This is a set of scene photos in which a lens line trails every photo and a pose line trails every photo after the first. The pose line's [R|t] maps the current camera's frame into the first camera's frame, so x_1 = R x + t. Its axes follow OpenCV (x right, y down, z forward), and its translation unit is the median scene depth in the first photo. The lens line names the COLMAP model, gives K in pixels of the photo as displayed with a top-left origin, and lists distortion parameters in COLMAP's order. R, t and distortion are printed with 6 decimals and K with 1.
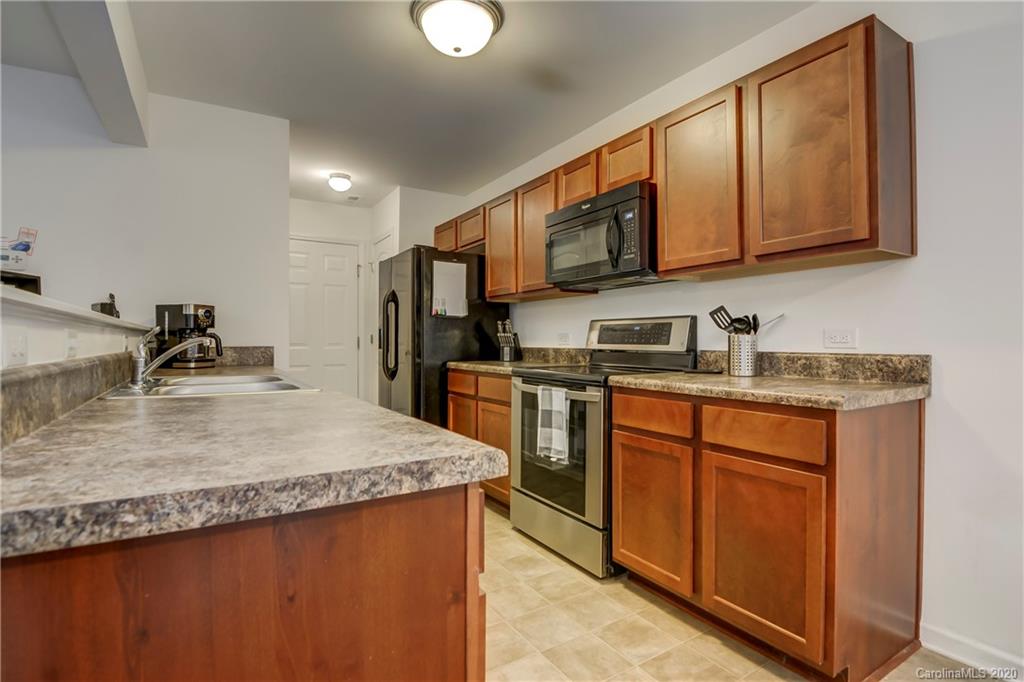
lens RADIAL K [[498.7, 0, 512.0], [0, 498.7, 341.0], [0, 0, 1]] dist [-0.002465, -0.013265]
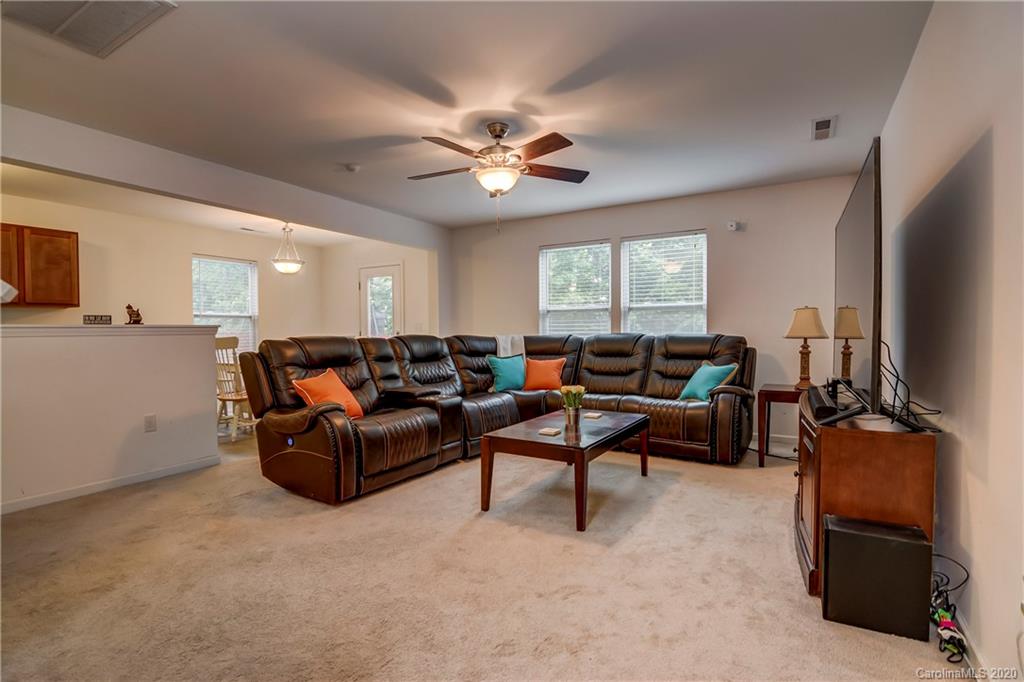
lens RADIAL K [[498.7, 0, 512.0], [0, 498.7, 341.0], [0, 0, 1]] dist [-0.002465, -0.013265]
pose [[-0.473249, -0.015796, 0.880787, -1.783040], [0.007943, 0.999722, 0.022197, -0.005937], [-0.880893, 0.017501, -0.472992, 0.028070]]
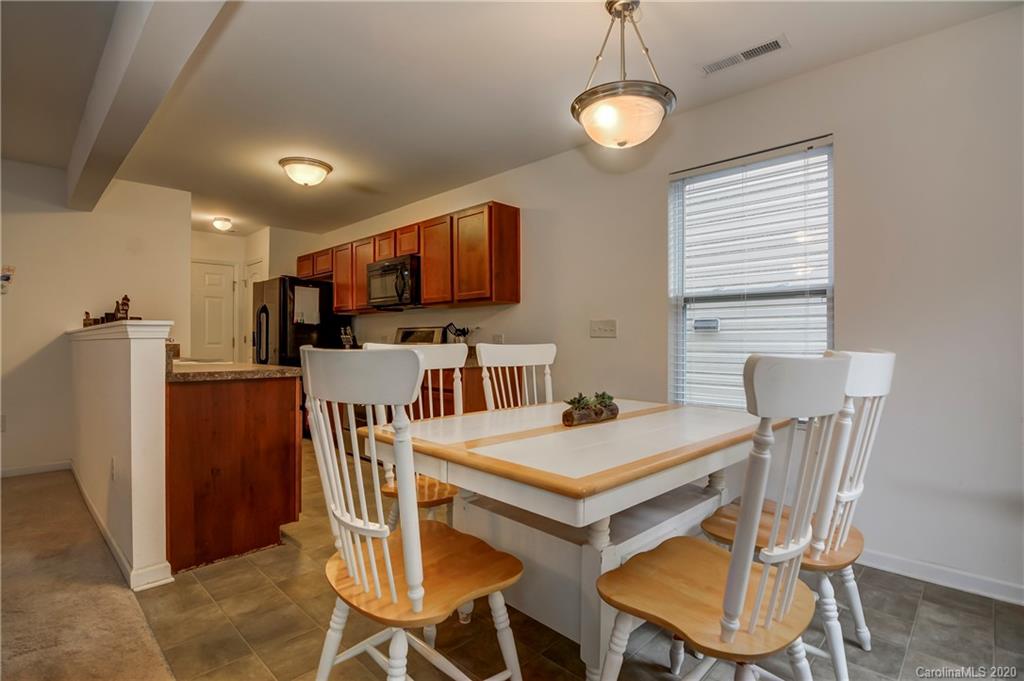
lens RADIAL K [[498.7, 0, 512.0], [0, 498.7, 340.5], [0, 0, 1]] dist [-0.002465, -0.013265]
pose [[0.971172, 0.002481, 0.238366, 0.135912], [-0.001765, 0.999993, -0.003215, 0.003497], [-0.238372, 0.002701, 0.971170, -0.687583]]
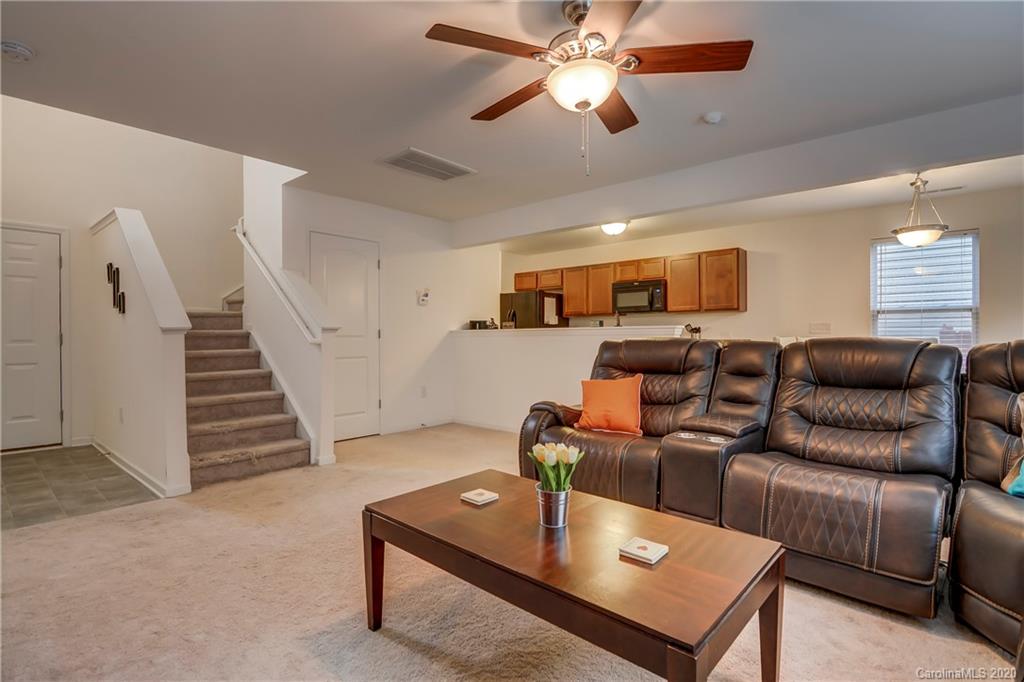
lens RADIAL K [[498.7, 0, 512.0], [0, 498.7, 341.0], [0, 0, 1]] dist [-0.002465, -0.013265]
pose [[0.956872, -0.003119, 0.290493, -1.042107], [0.001258, 0.999977, 0.006592, 0.007480], [-0.290507, -0.005943, 0.956855, -1.096826]]
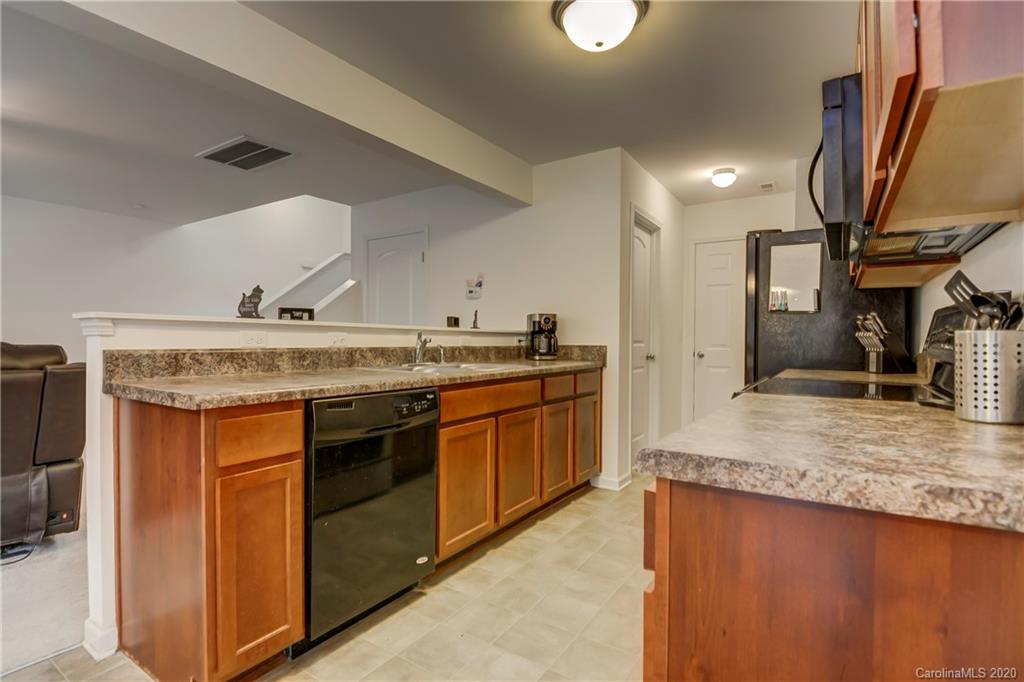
lens RADIAL K [[498.7, 0, 512.0], [0, 498.7, 341.0], [0, 0, 1]] dist [-0.002465, -0.013265]
pose [[0.427710, 0.004173, -0.903906, 0.489467], [-0.006731, 0.999976, 0.001431, 0.000501], [0.903891, 0.005472, 0.427728, 0.296452]]
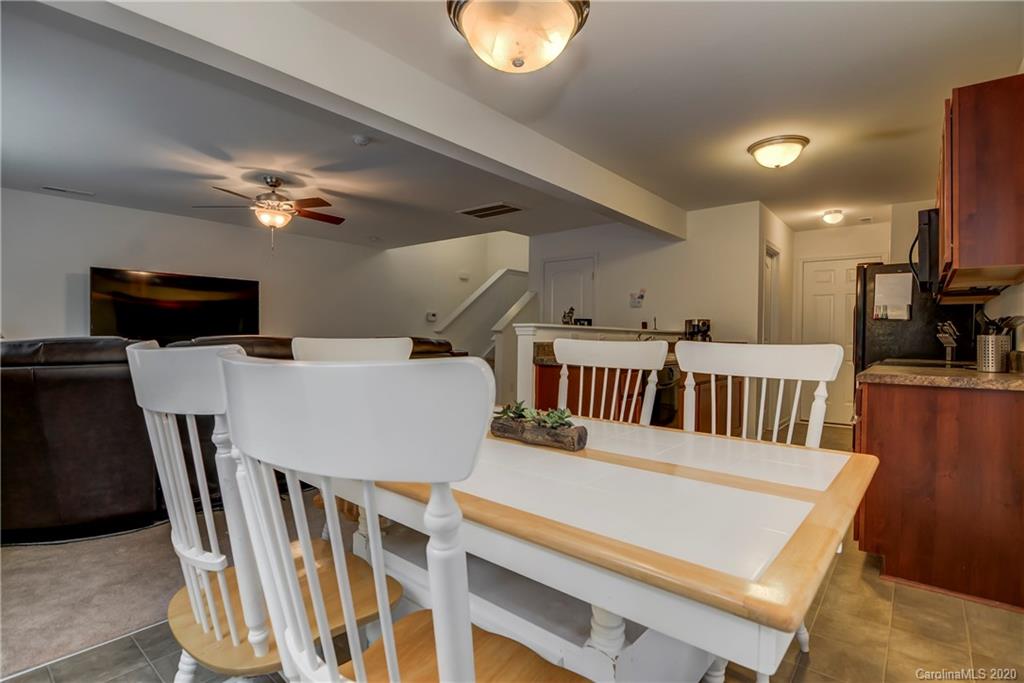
lens RADIAL K [[495.1, 0, 499.8], [0, 495.1, 341.7], [0, 0, 1]] dist [-0.034669, -0.000031]
pose [[0.298306, 0.012154, -0.954393, 0.826930], [-0.011556, 0.999892, 0.009122, 0.004203], [0.954400, 0.008308, 0.298414, -0.264671]]
